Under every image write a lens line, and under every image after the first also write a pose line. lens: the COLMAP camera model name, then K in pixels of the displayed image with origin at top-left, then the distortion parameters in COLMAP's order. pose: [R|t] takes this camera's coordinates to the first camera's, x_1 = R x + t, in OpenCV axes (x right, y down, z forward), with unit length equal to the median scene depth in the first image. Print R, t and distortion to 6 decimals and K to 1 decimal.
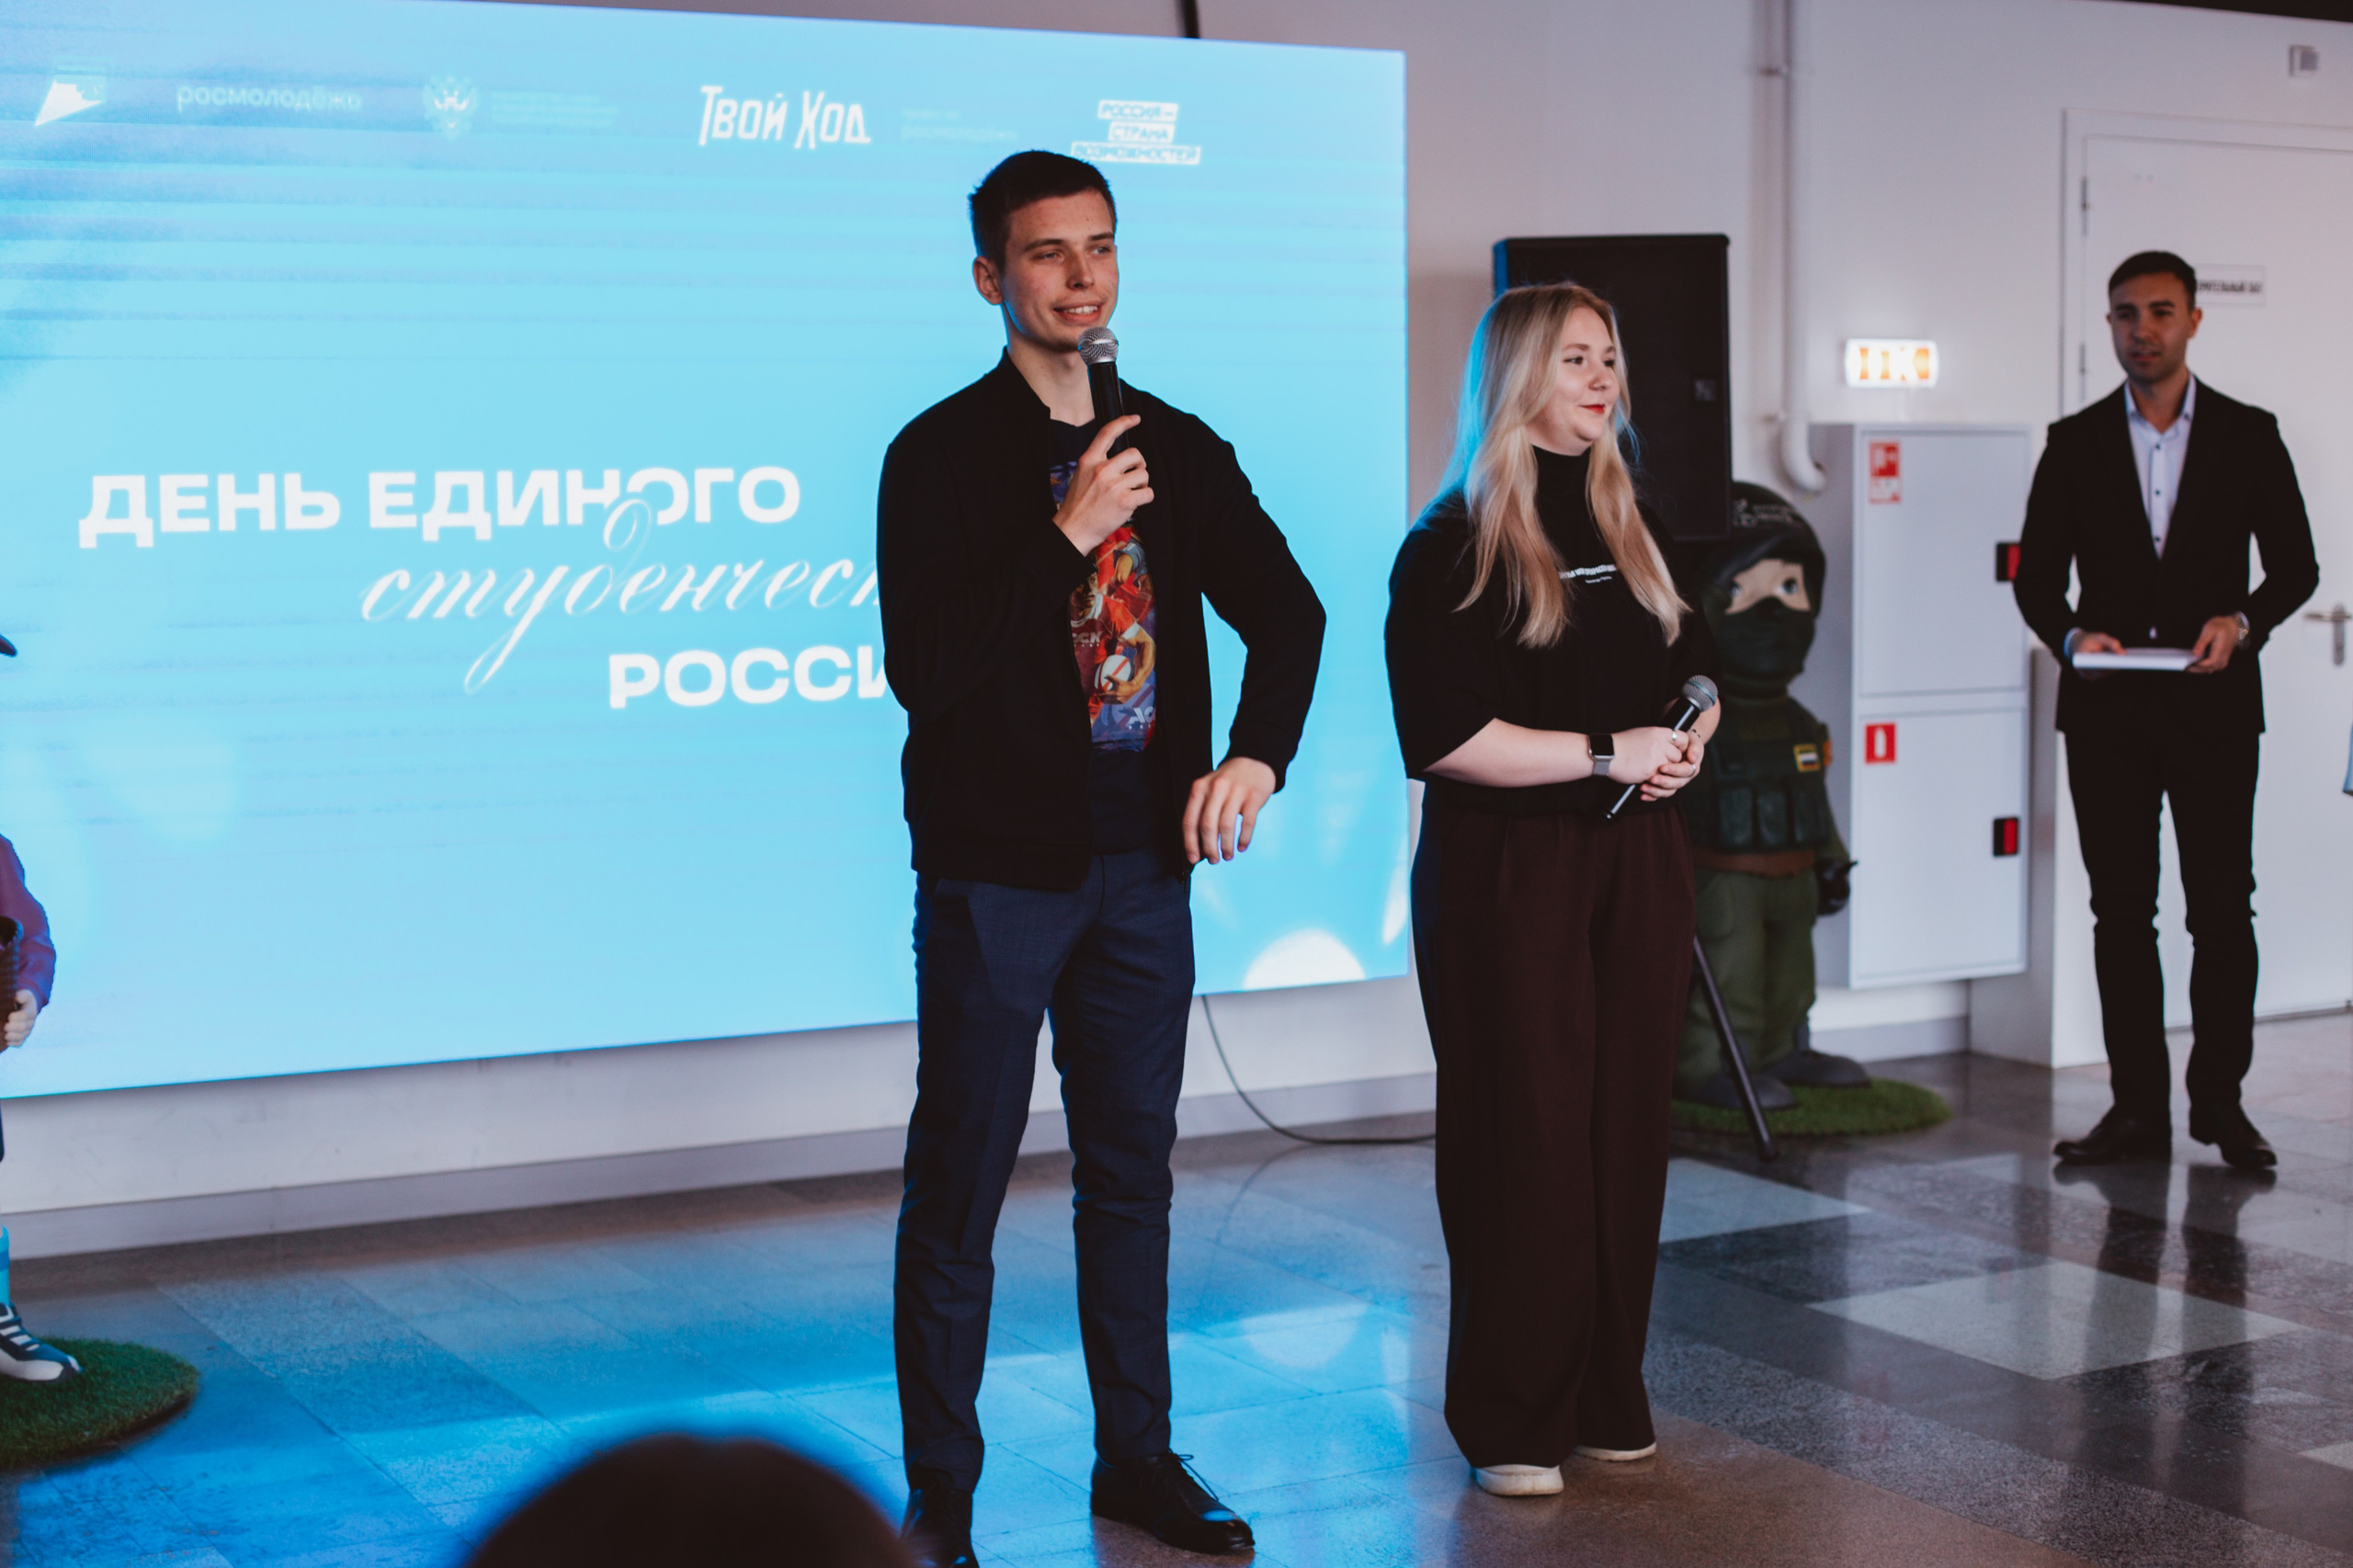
lens RADIAL K [[3687.6, 0, 1253.1], [0, 3687.6, 765.9], [0, 0, 1]] dist [-0.124507, 0.000000]
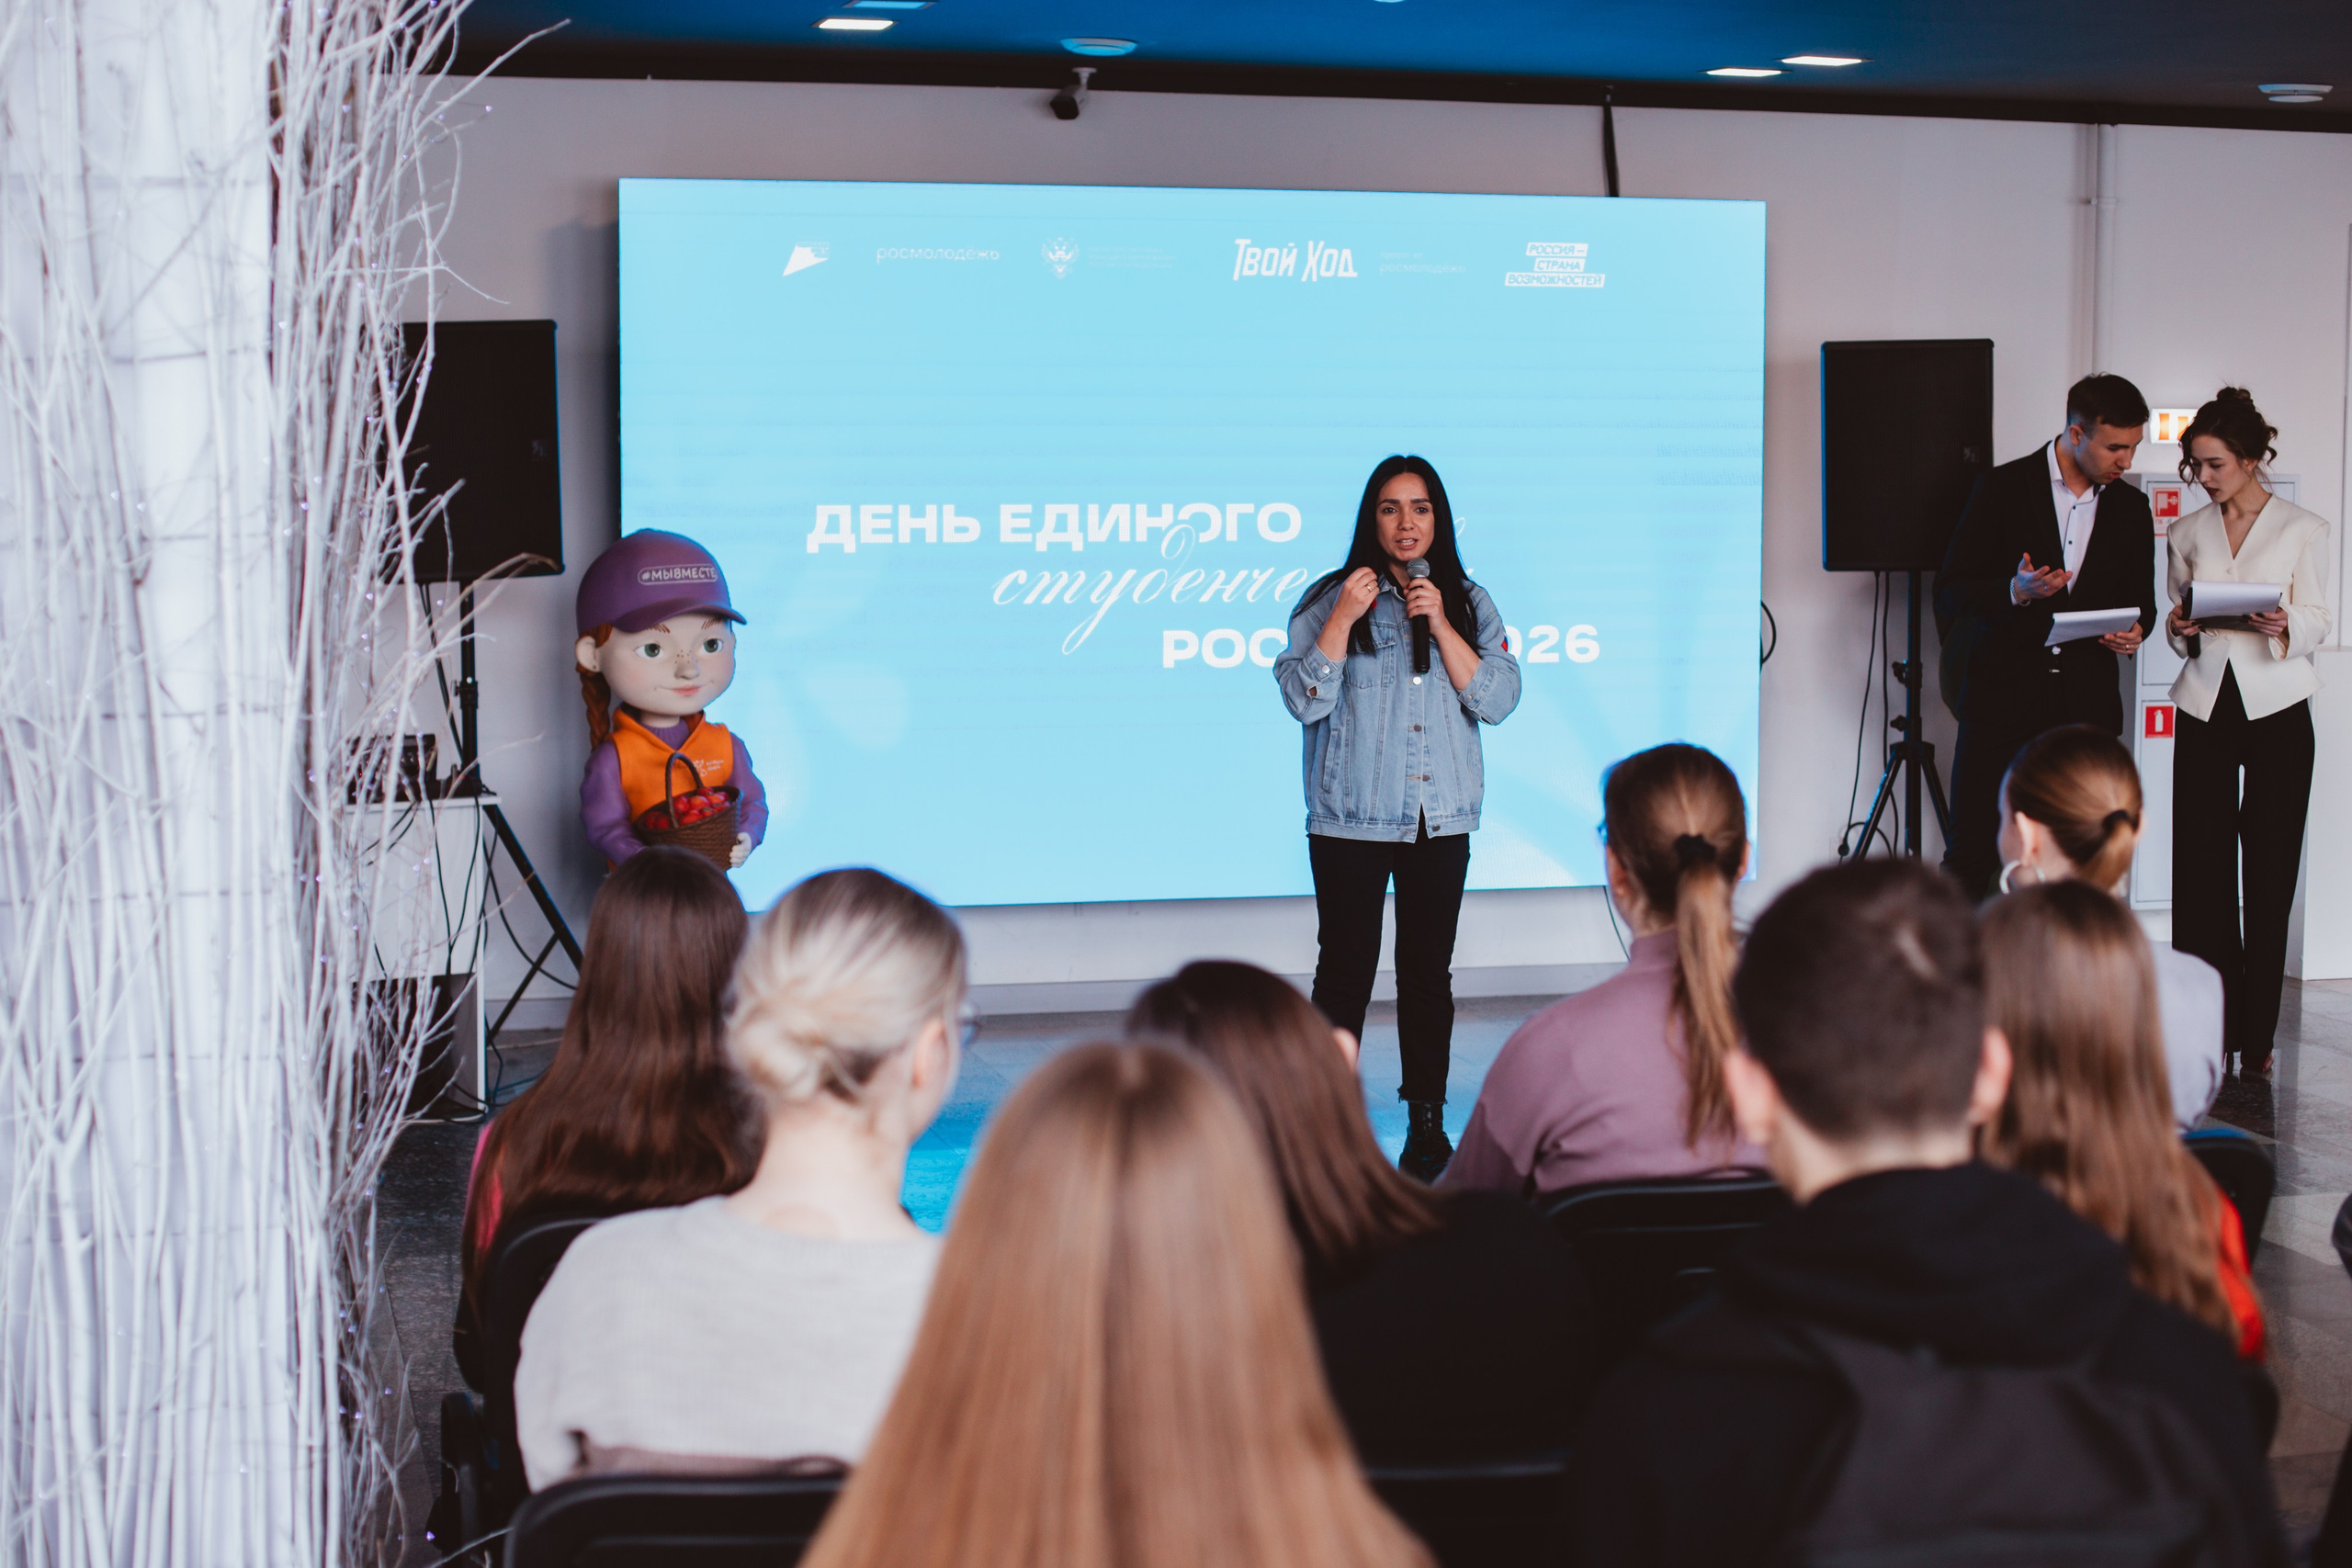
lens RADIAL K [[3883.4, 0, 1261.3], [0, 3883.4, 780.9], [0, 0, 1]] dist [-0.123829, 0.000000]
pose [[0.970331, 0.033373, -0.239468, 0.231648], [-0.030290, 0.999404, 0.016543, 0.002514], [0.239877, -0.008799, 0.970763, -0.482826]]
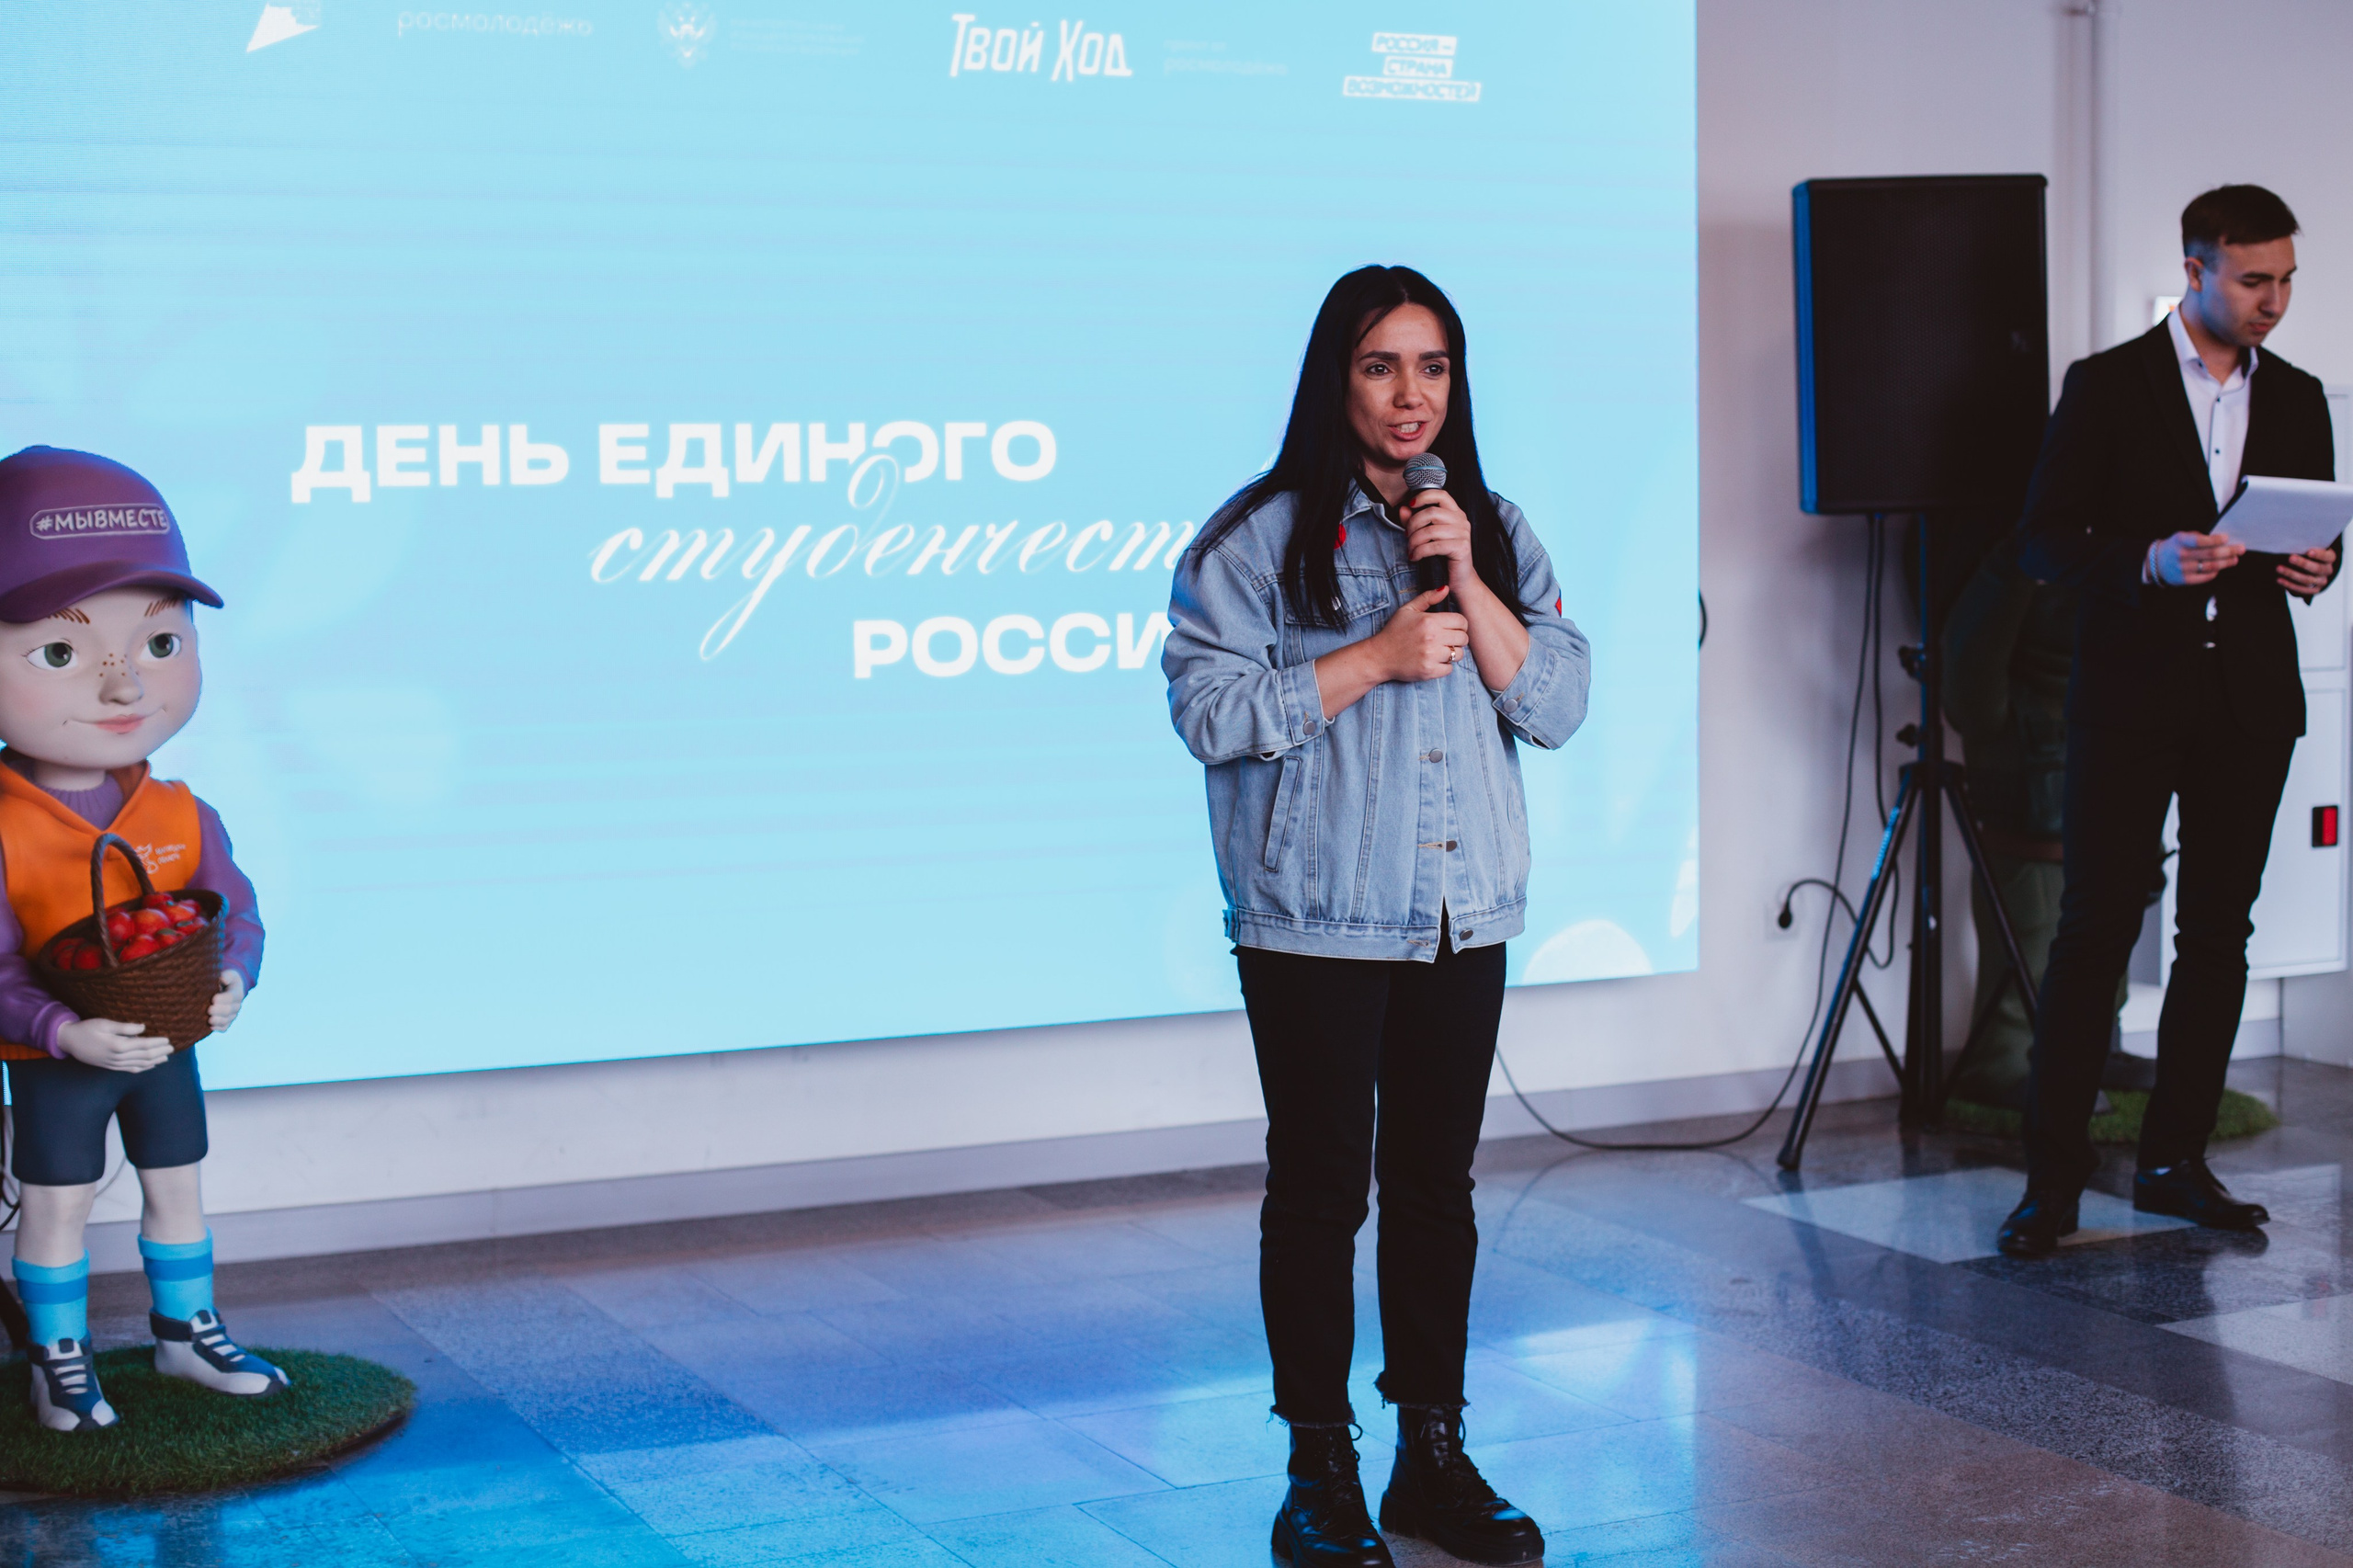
lens RADIAL K [[3687.6, 0, 1269.9], [0, 3687.6, 741.9], [0, 0, 1]] dist [-0.124507, 0.000000]
pose [[0.998770, 0.001515, -0.049555, -0.022849], [-0.002020, 0.999947, -0.010137, 0.009792], [0.049537, 0.010224, 0.998720, 0.069235]]
